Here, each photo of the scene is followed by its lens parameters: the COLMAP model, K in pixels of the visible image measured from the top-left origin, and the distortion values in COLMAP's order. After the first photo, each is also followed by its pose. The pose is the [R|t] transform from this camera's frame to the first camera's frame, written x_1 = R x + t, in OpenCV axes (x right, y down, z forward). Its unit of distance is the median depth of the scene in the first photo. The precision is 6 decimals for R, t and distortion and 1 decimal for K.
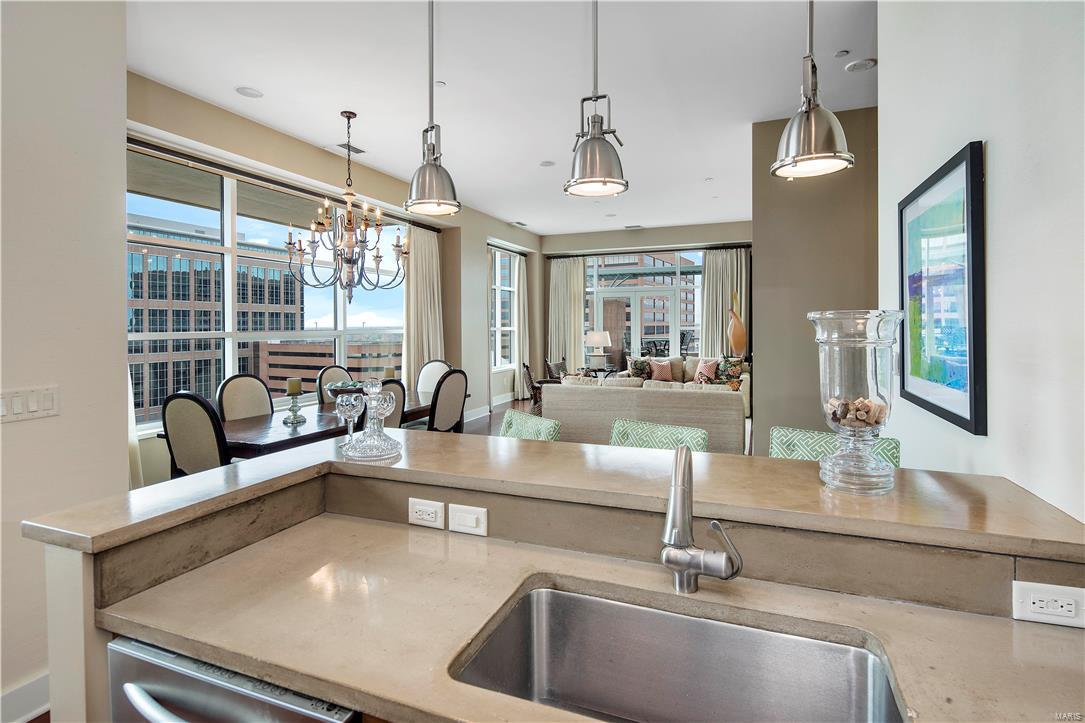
lens RADIAL K [[526.2, 0, 556.4], [0, 526.2, 329.7], [0, 0, 1]] dist [-0.002517, -0.000145]
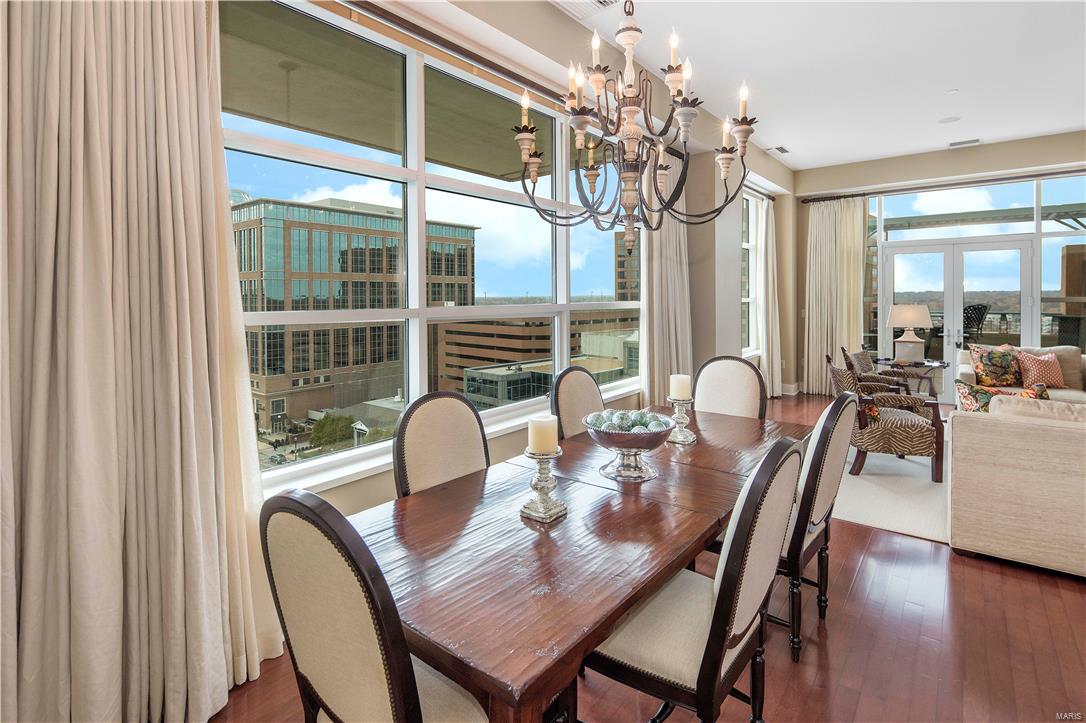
lens RADIAL K [[533.9, 0, 558.7], [0, 533.9, 300.8], [0, 0, 1]] dist [-0.000408, -0.000381]
pose [[0.957991, 0.001450, -0.286795, -0.148242], [-0.000562, 0.999995, 0.003178, -0.003417], [0.286798, -0.002883, 0.957987, 0.236933]]
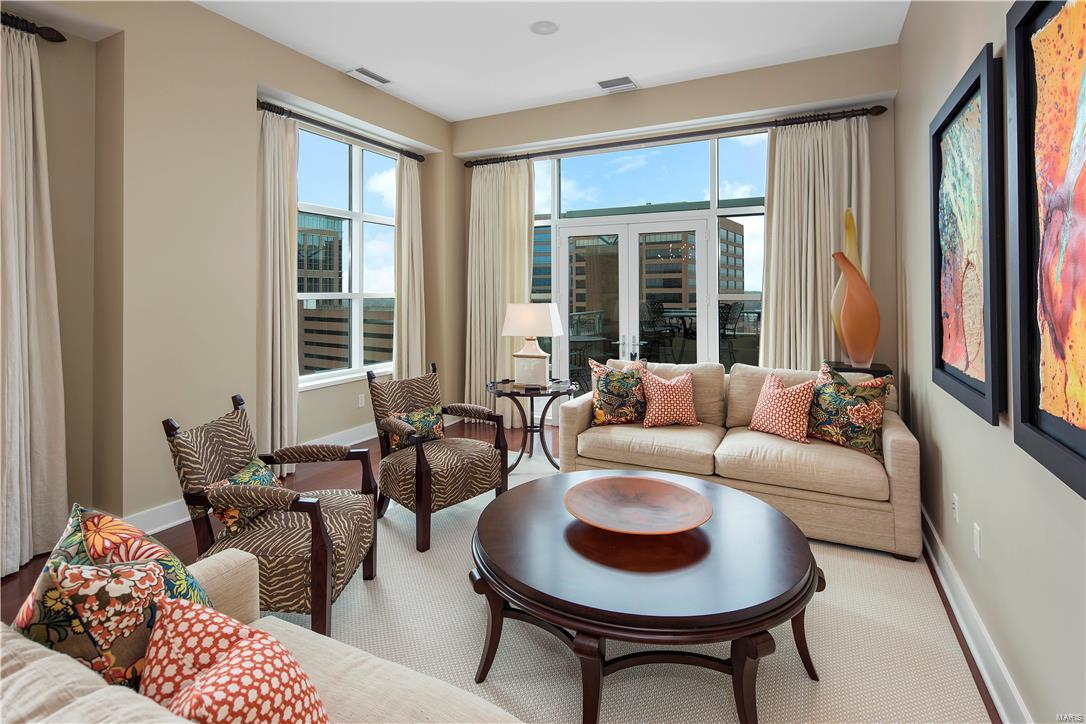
lens RADIAL K [[546.9, 0, 538.4], [0, 546.9, 284.9], [0, 0, 1]] dist [-0.001622, -0.000365]
pose [[0.994795, 0.002748, -0.101863, 0.132131], [-0.004840, 0.999782, -0.020291, -0.002932], [0.101786, 0.020678, 0.994591, 0.525258]]
